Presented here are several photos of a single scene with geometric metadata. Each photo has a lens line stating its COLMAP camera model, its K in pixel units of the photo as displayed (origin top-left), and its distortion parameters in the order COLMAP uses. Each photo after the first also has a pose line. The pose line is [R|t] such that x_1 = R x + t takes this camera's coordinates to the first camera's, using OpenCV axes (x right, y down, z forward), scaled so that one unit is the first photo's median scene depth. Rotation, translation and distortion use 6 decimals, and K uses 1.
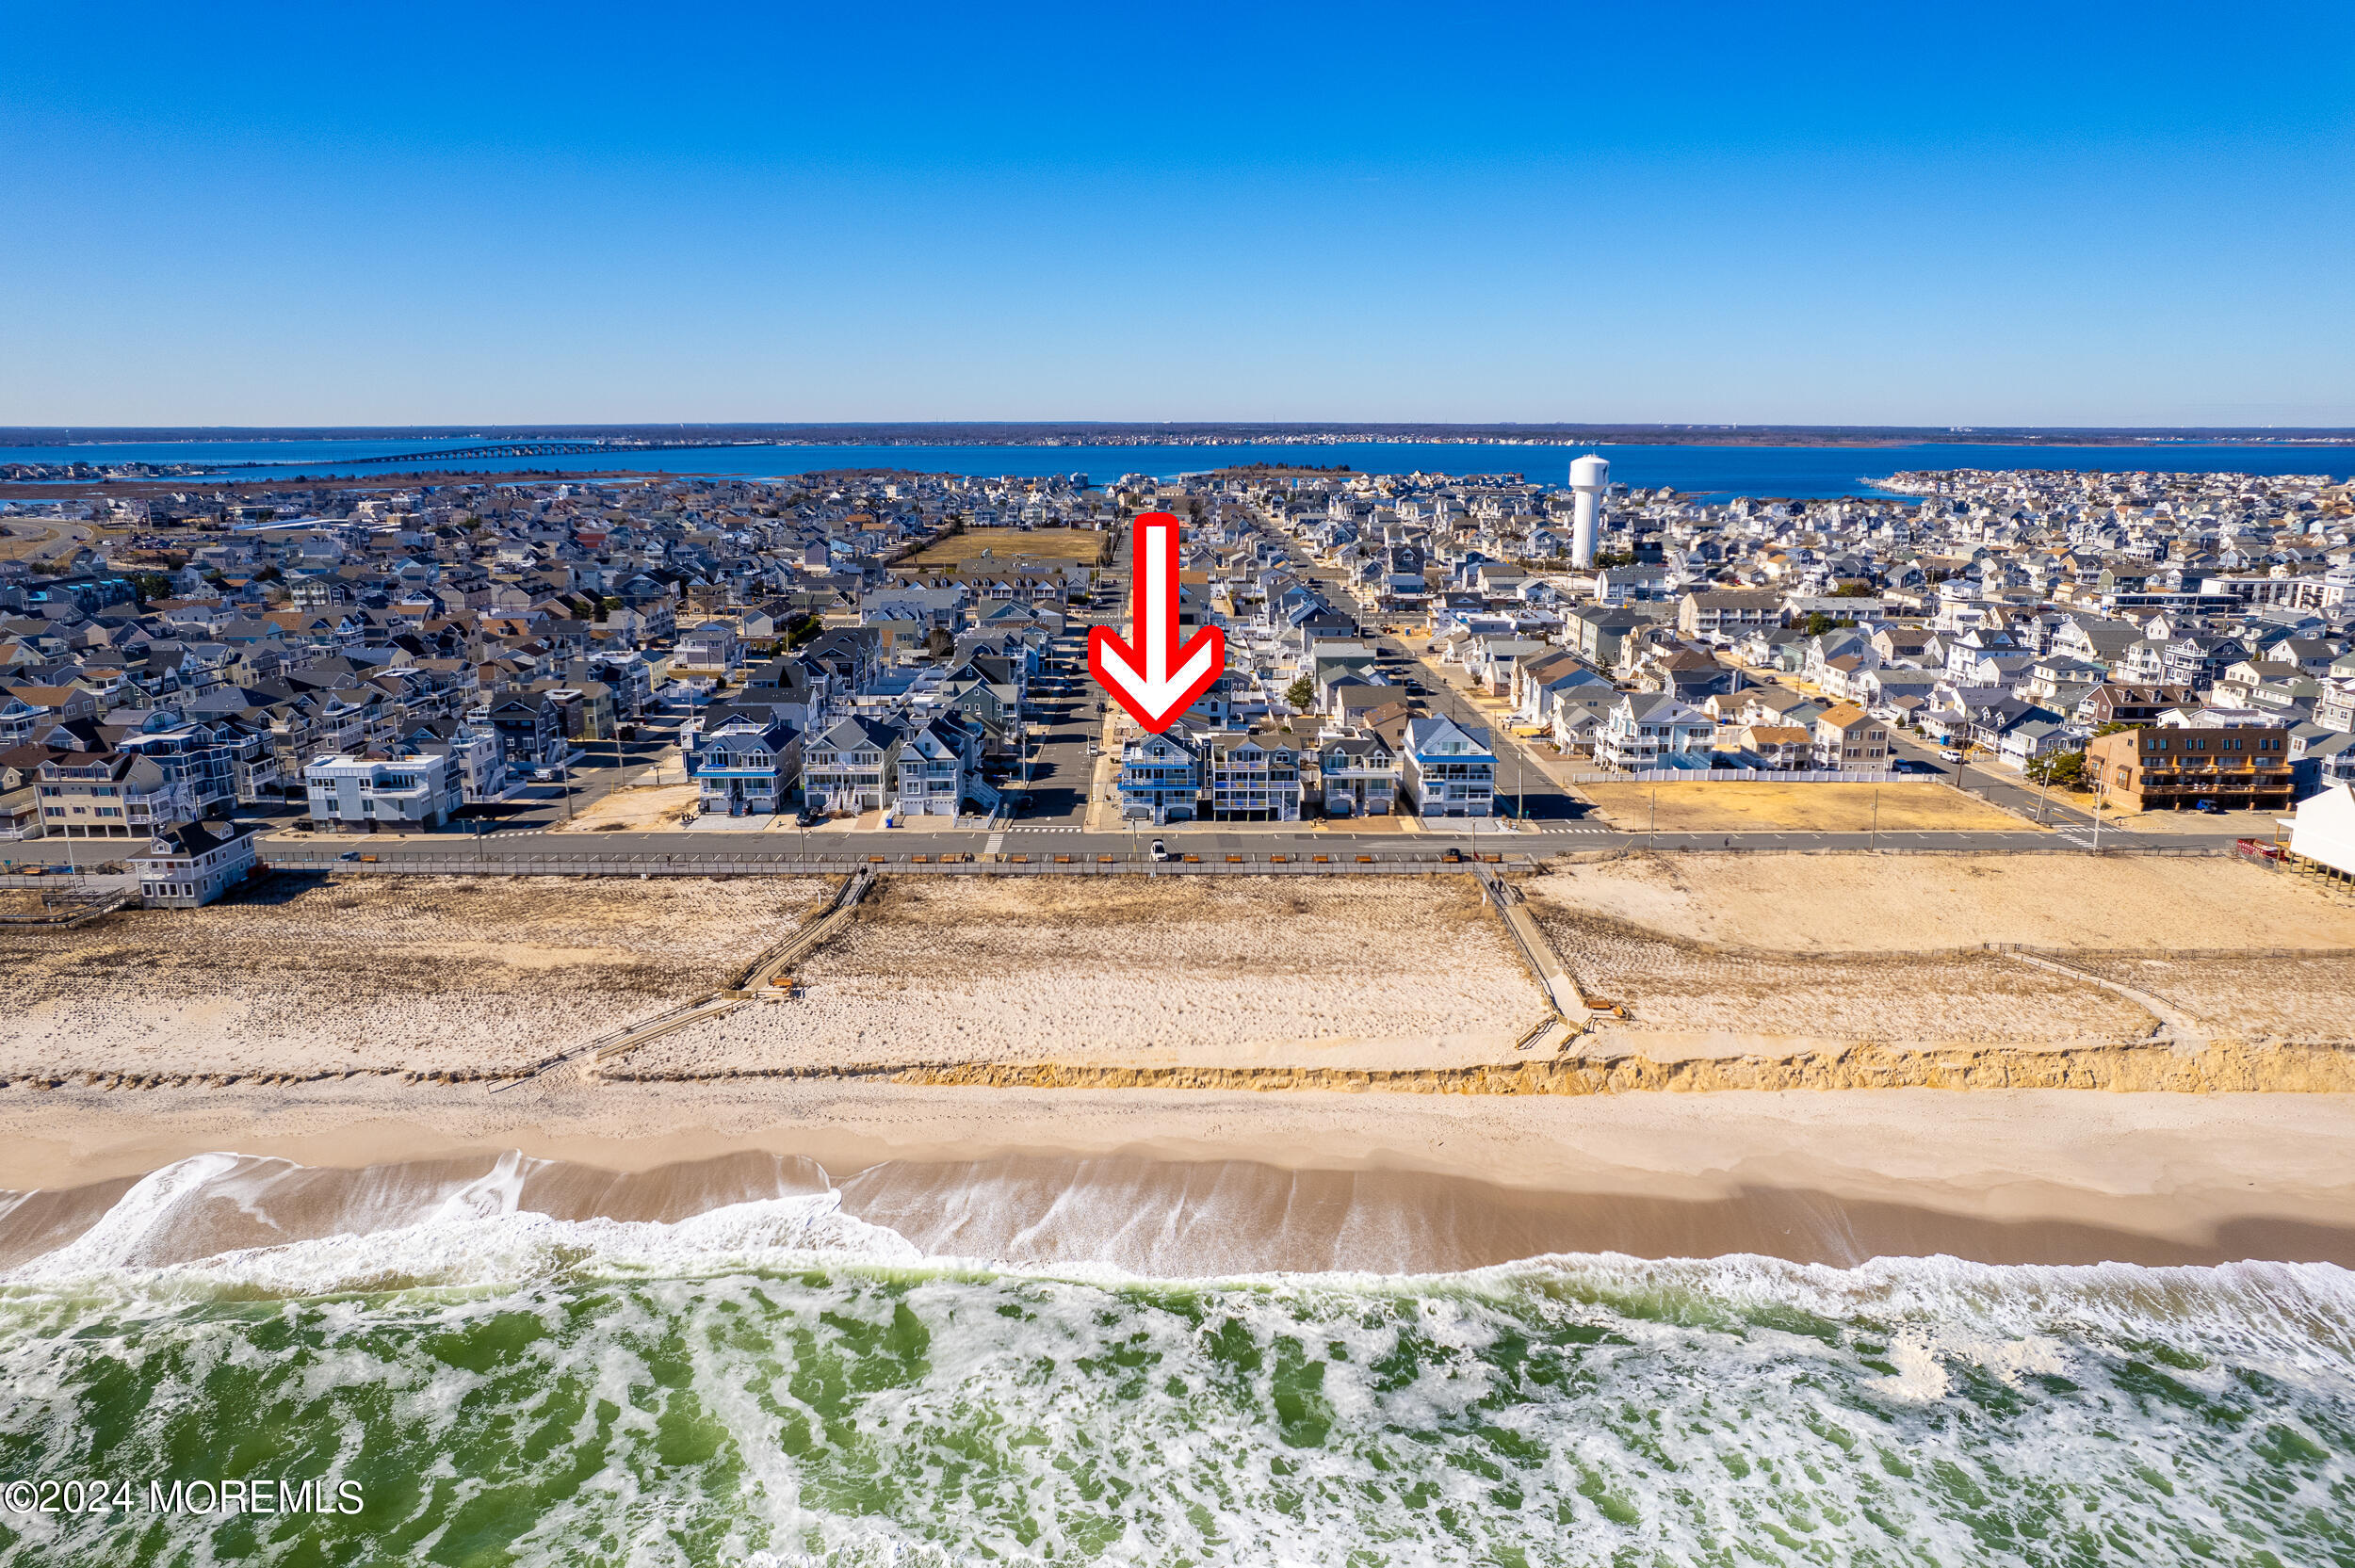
lens RADIAL K [[1509.0, 0, 1178.6], [0, 1509.0, 779.7], [0, 0, 1]] dist [-0.057748, 0.053325]
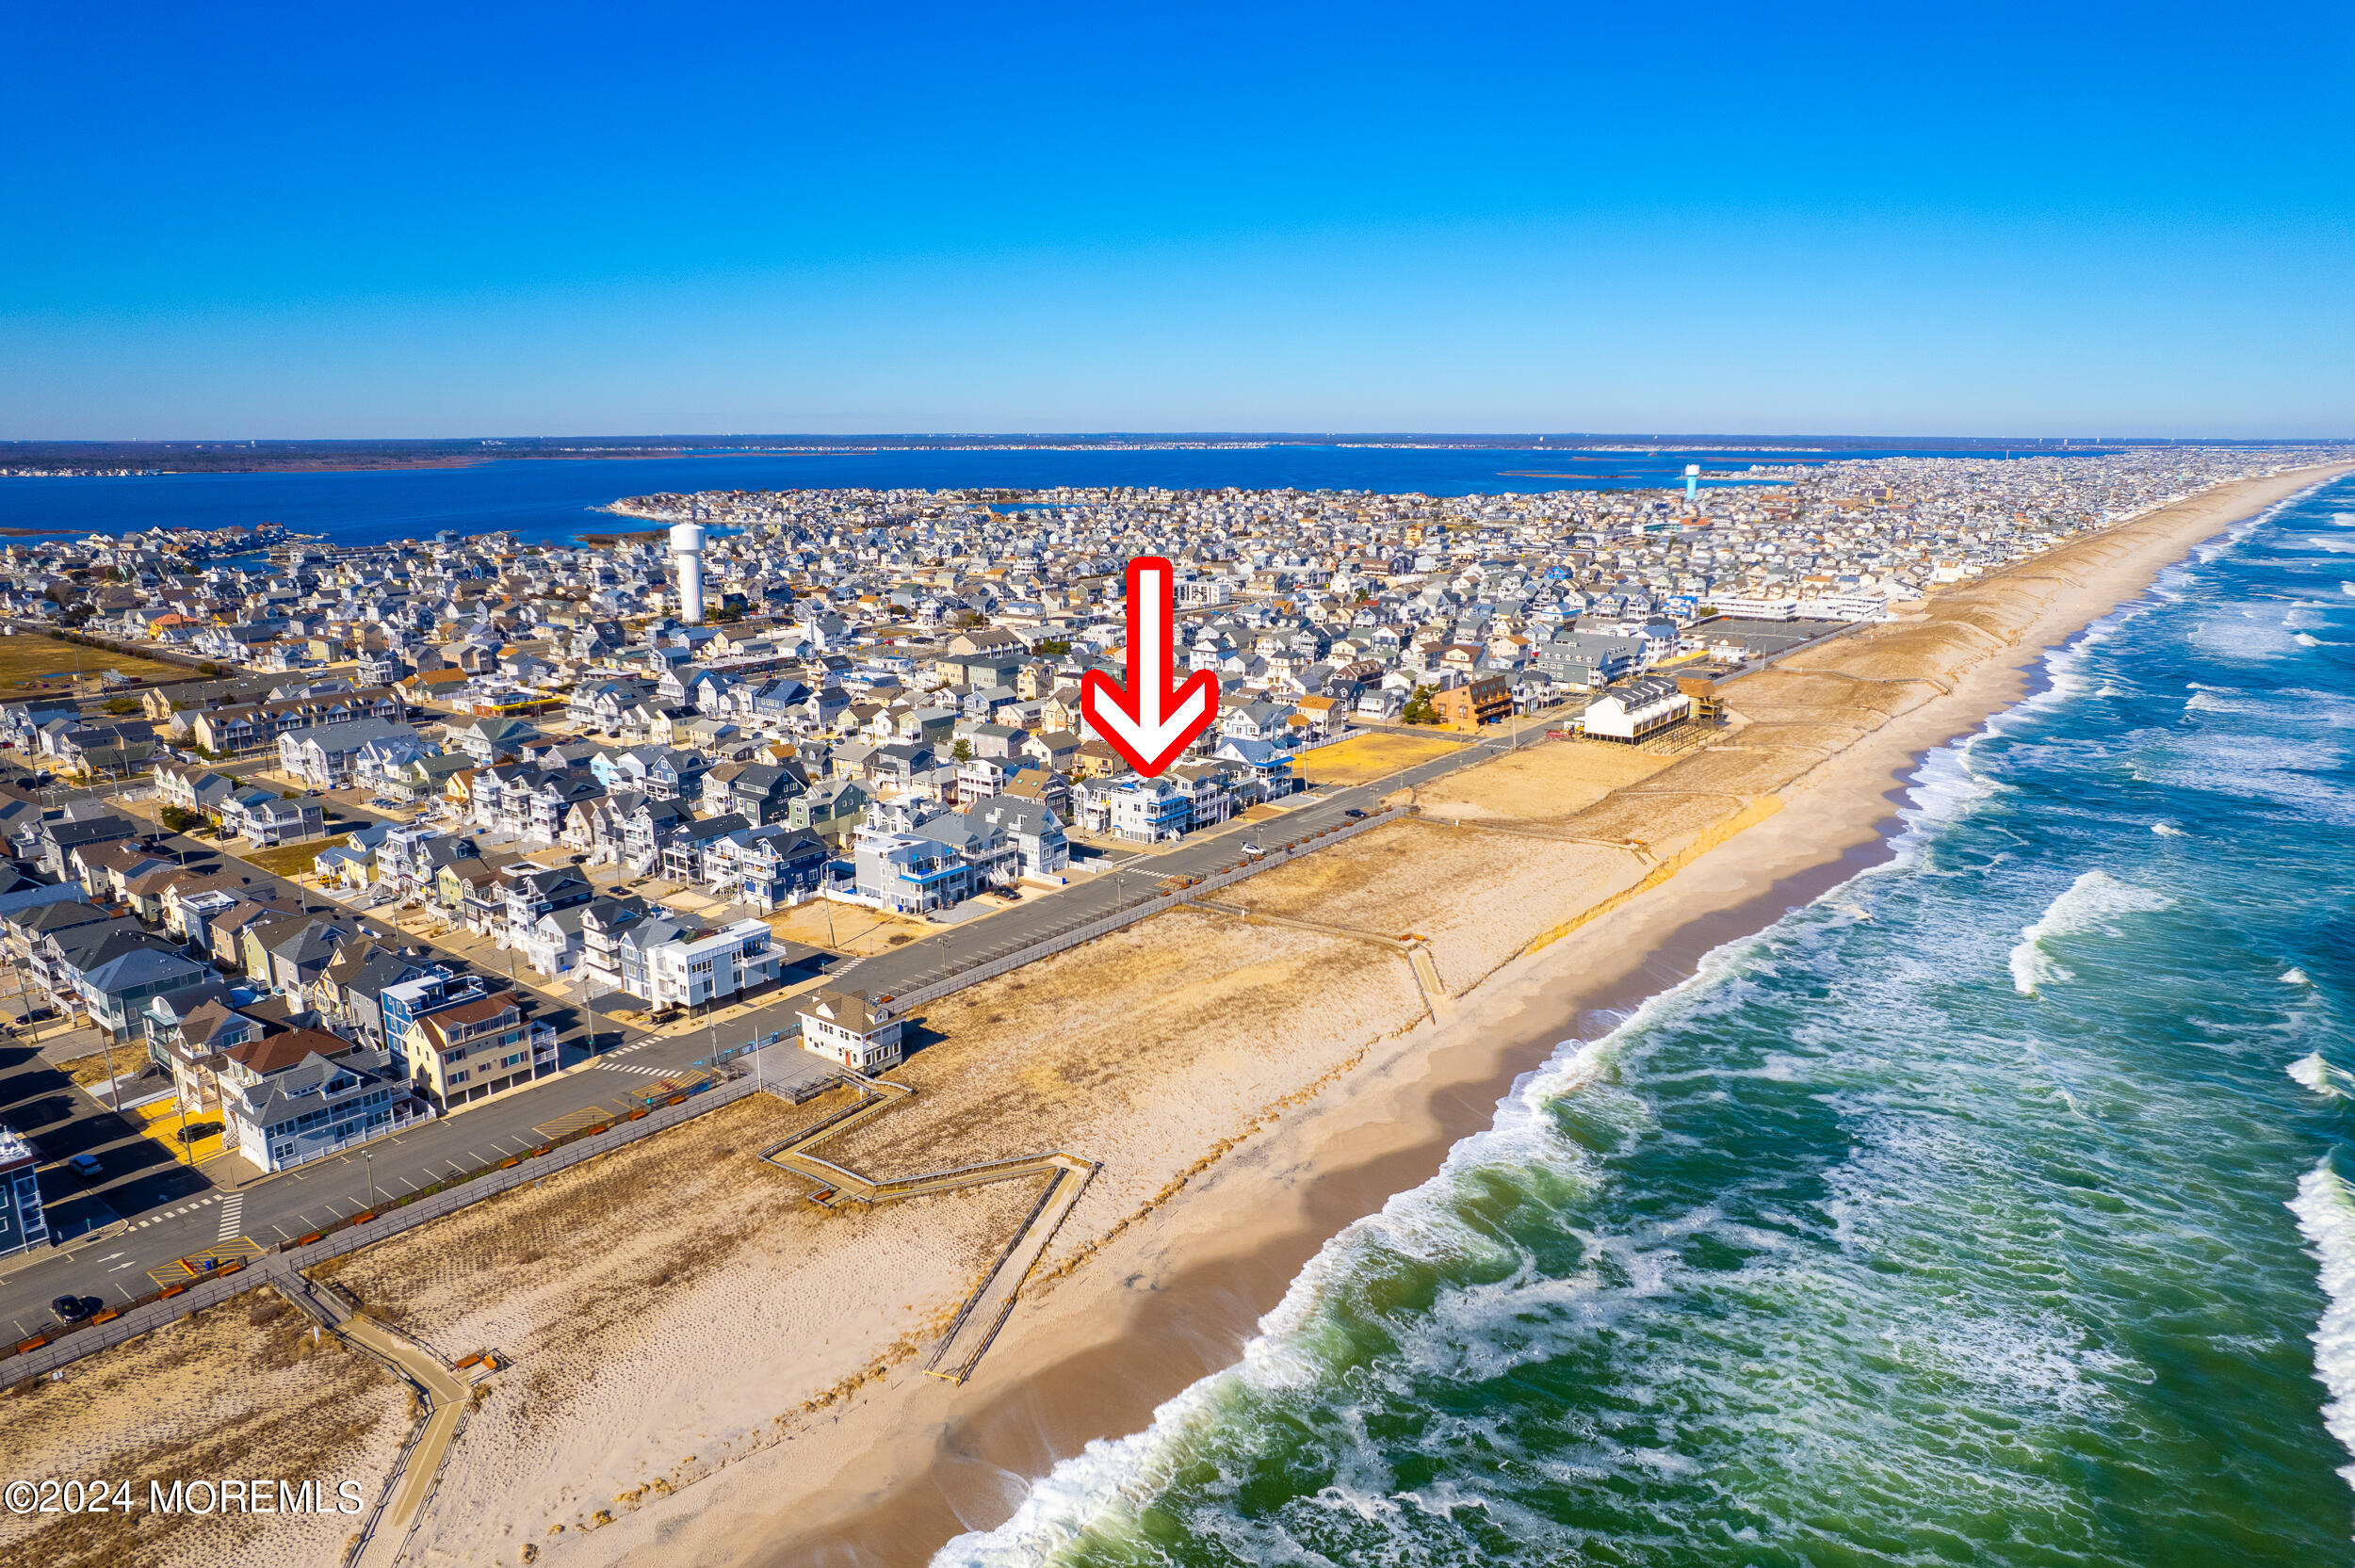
lens RADIAL K [[1509.0, 0, 1182.0], [0, 1509.0, 791.6], [0, 0, 1]] dist [-0.057748, 0.053325]
pose [[0.614666, -0.183295, 0.767195, -1.093994], [0.183536, 0.979165, 0.086892, -0.138597], [-0.767138, 0.087398, 0.635501, 0.077696]]
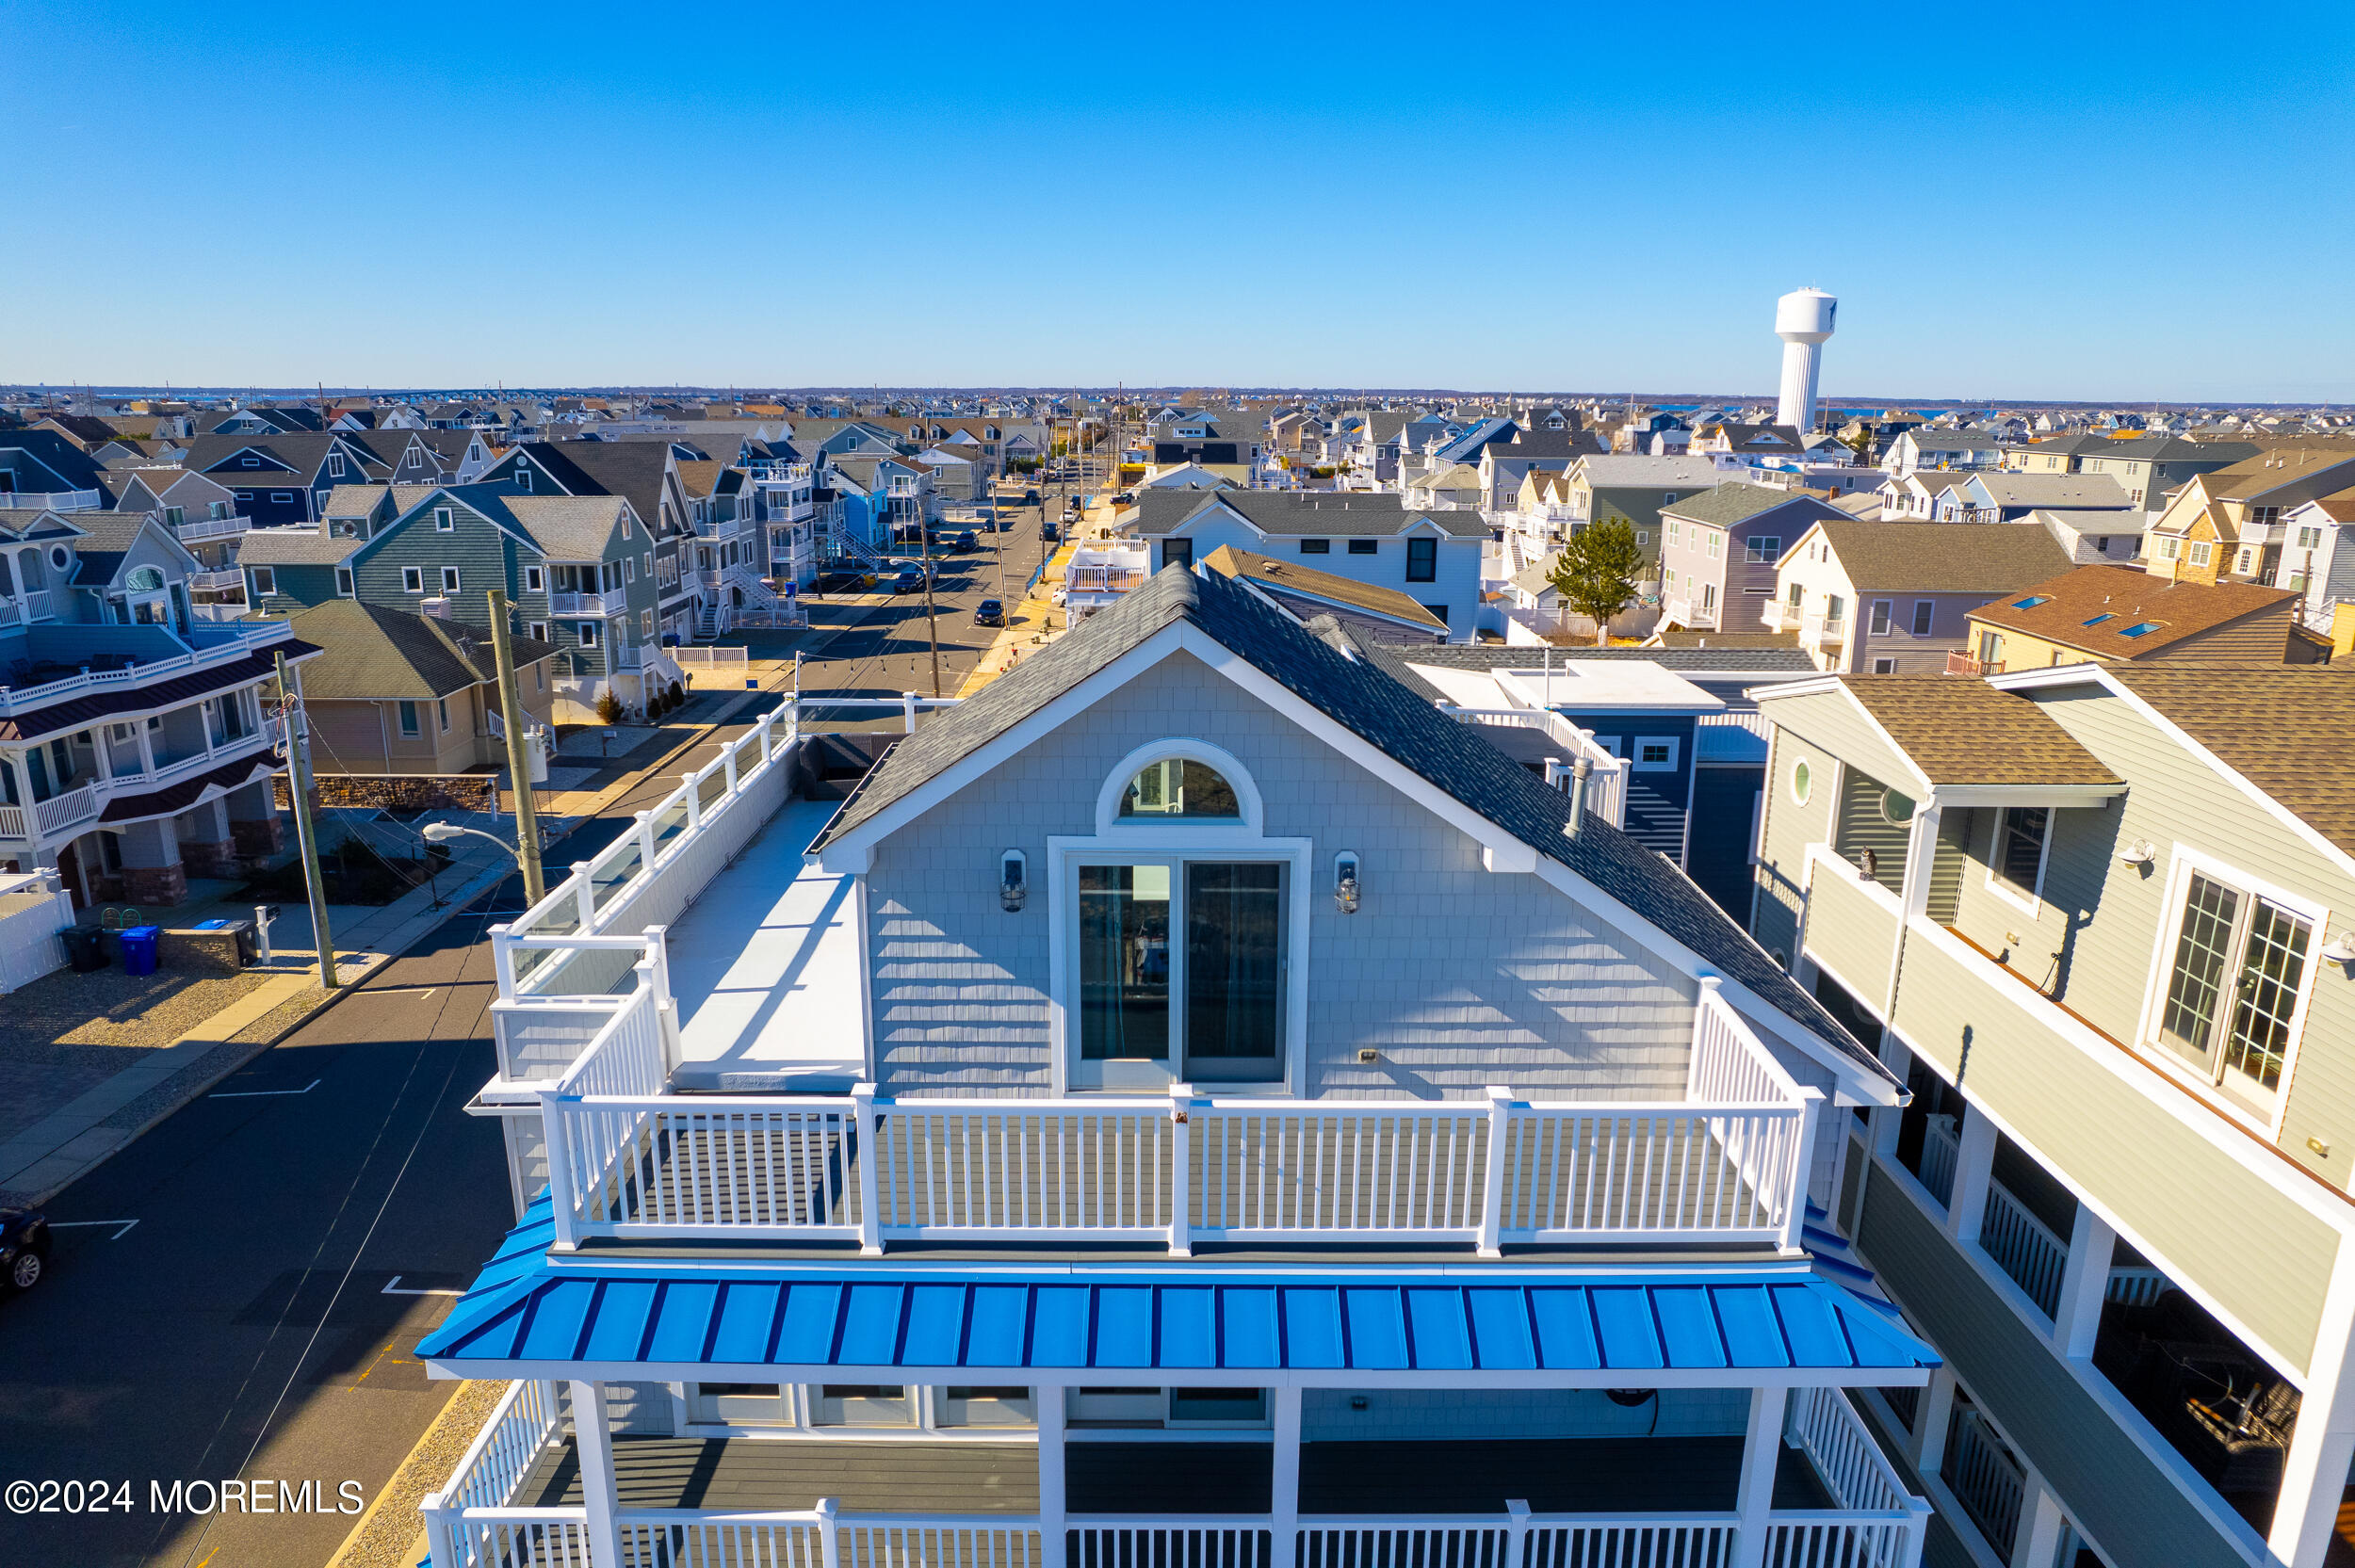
lens RADIAL K [[1509.0, 0, 1180.4], [0, 1509.0, 783.8], [0, 0, 1]] dist [-0.057748, 0.053325]
pose [[0.999956, 0.008353, 0.004176, -0.013101], [-0.008446, 0.999704, 0.022816, -0.025354], [-0.003984, -0.022850, 0.999731, 0.943201]]
